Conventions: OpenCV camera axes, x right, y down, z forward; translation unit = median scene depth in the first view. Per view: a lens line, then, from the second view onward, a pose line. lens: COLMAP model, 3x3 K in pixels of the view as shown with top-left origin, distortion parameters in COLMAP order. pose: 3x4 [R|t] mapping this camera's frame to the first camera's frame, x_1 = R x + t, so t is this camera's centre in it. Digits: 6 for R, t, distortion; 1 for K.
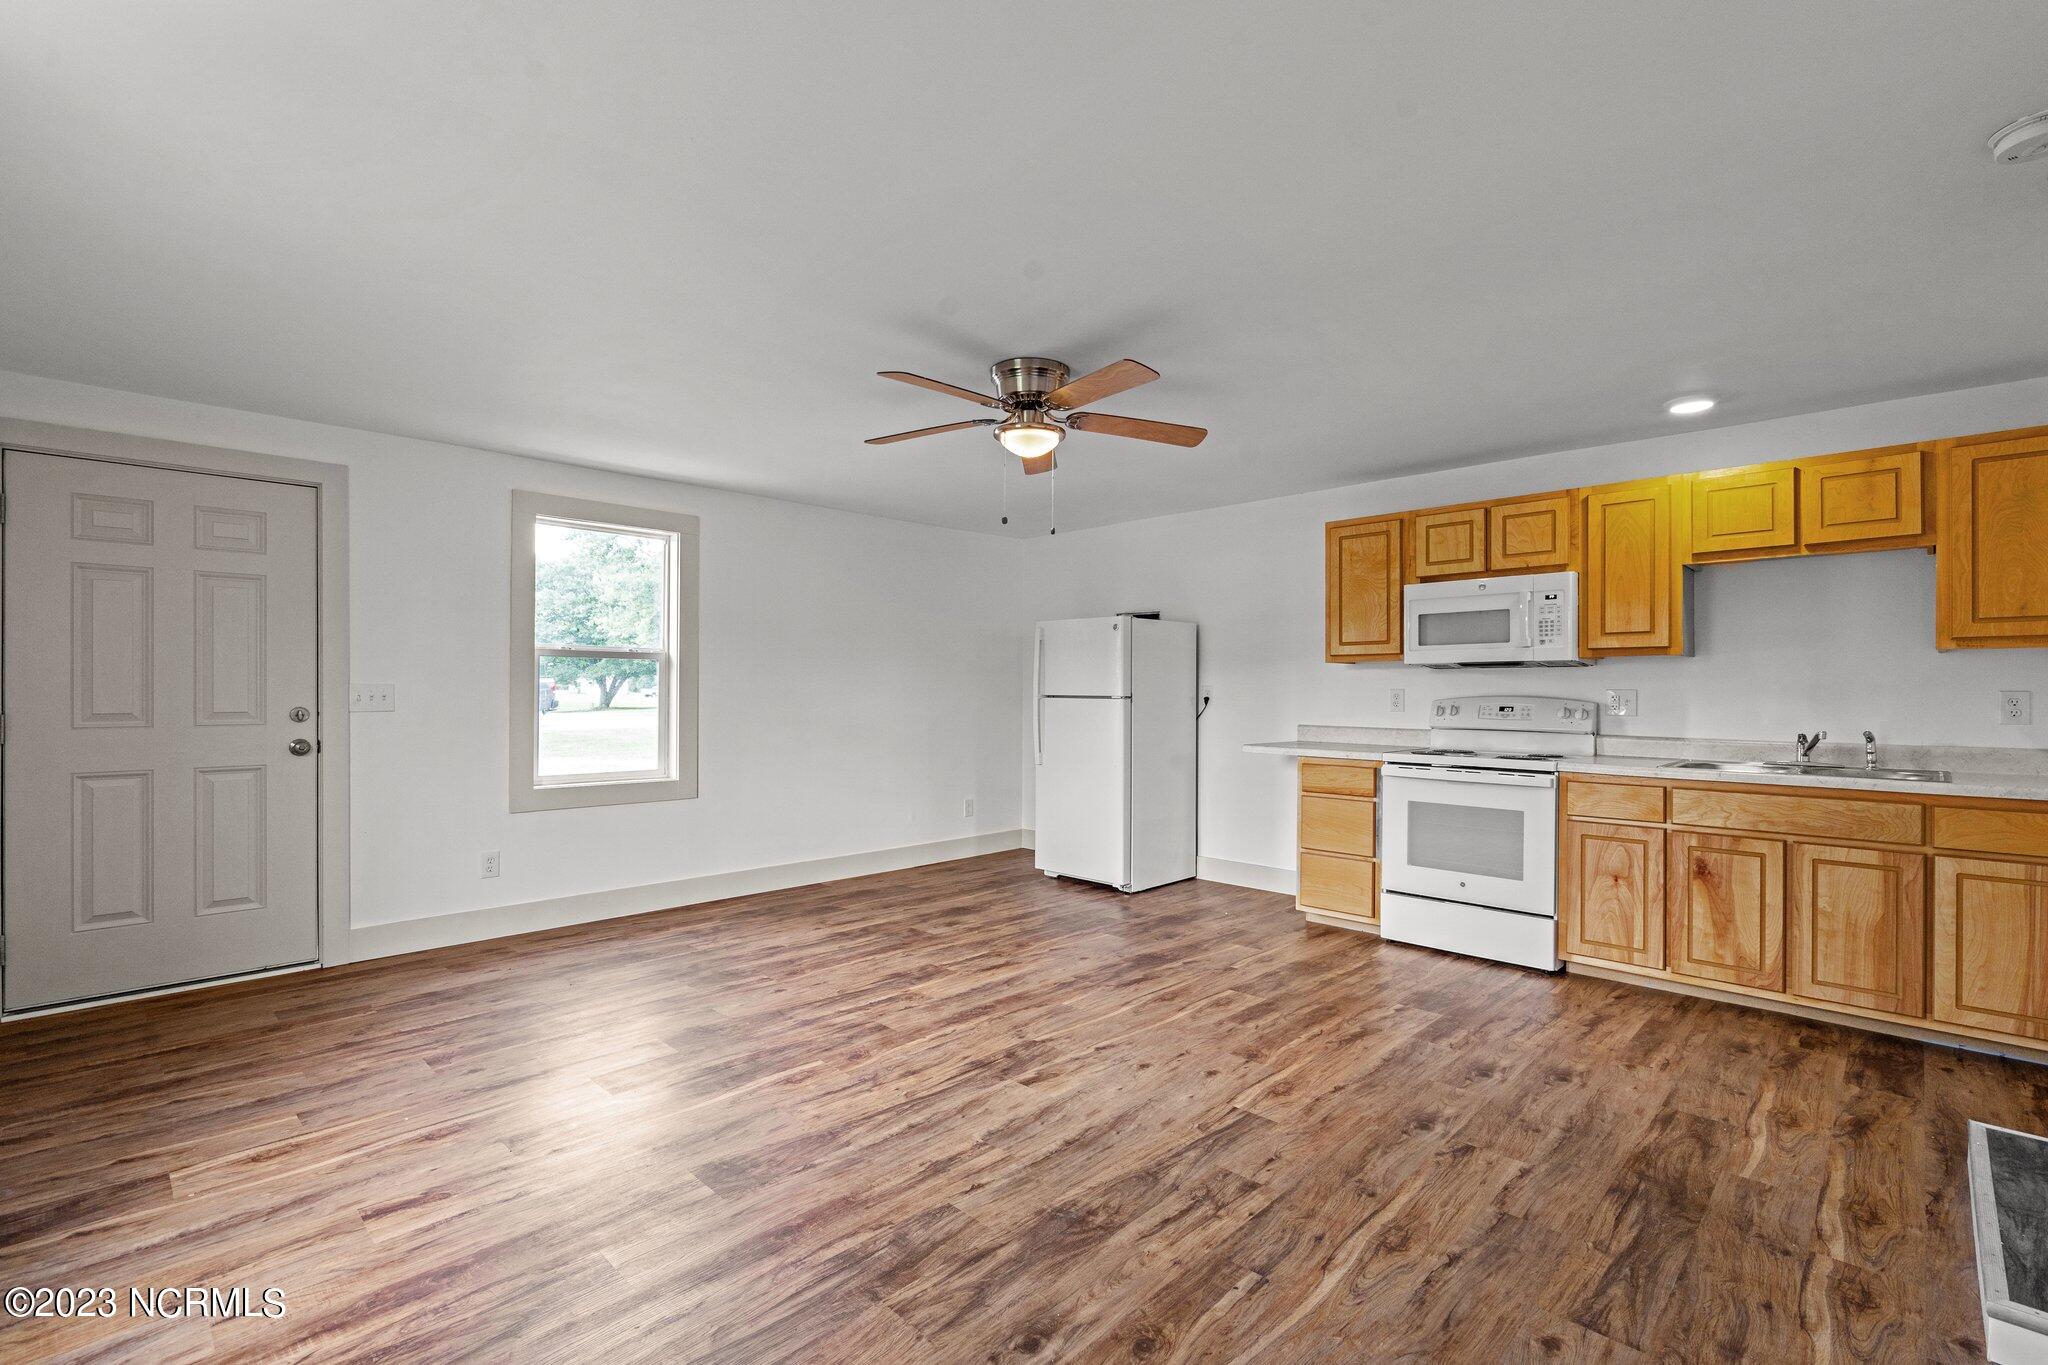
lens RADIAL K [[930.5, 0, 1023.6], [0, 930.5, 687.7], [0, 0, 1]] dist [-0.001793, -0.000350]
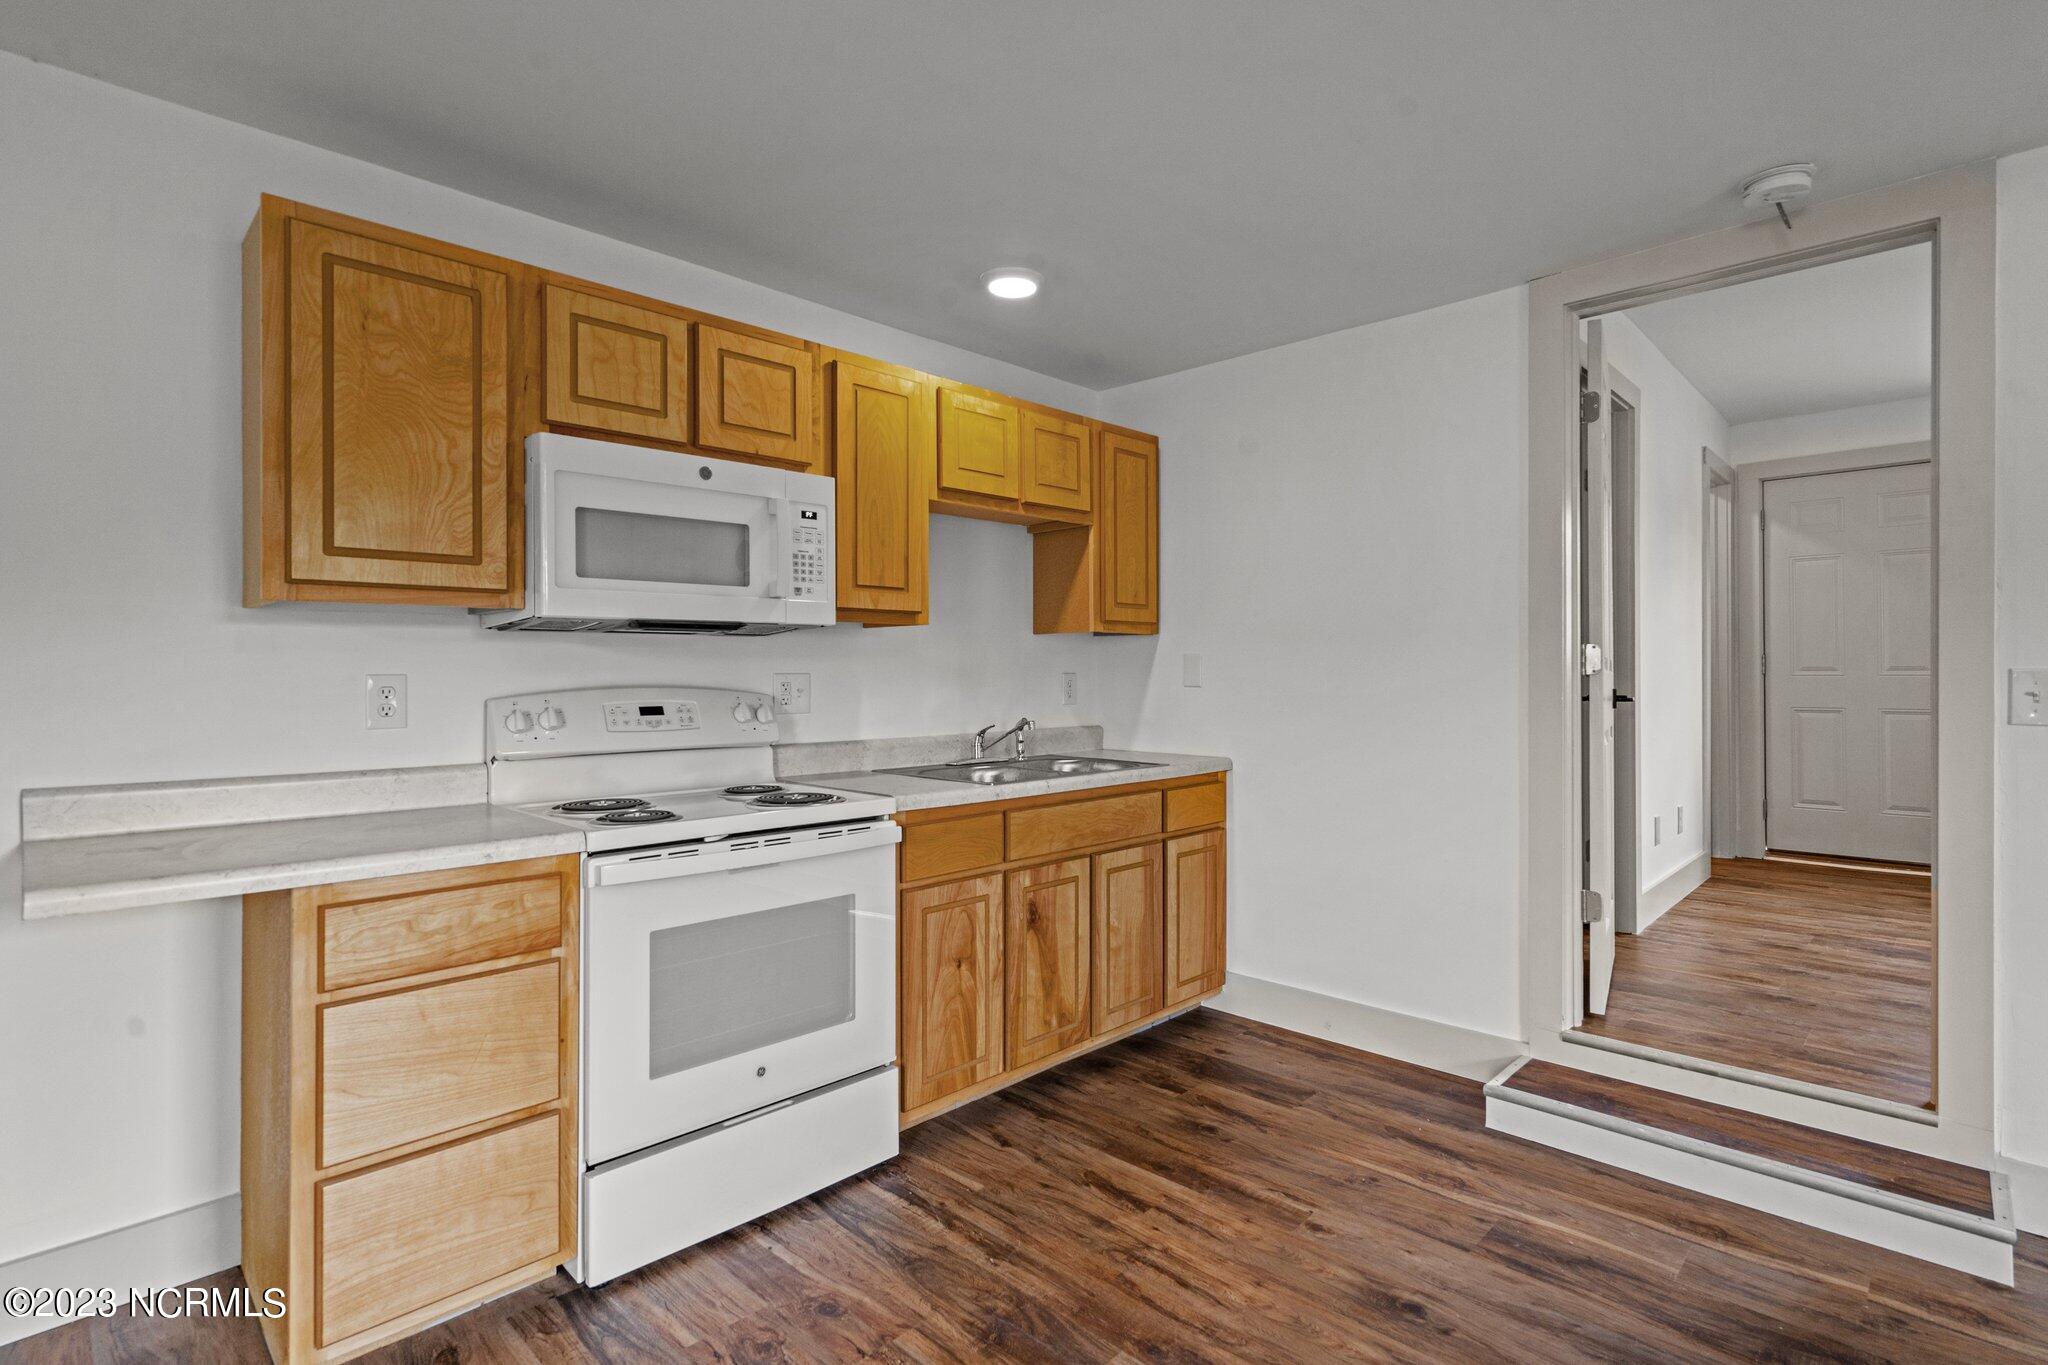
lens RADIAL K [[984.3, 0, 1024.0], [0, 984.3, 669.8], [0, 0, 1]] dist [-0.000925, -0.000045]
pose [[0.002346, -0.002040, 0.999995, -0.051345], [0.000254, 0.999998, 0.002040, -0.002106], [-0.999997, 0.000249, 0.002347, 0.918830]]
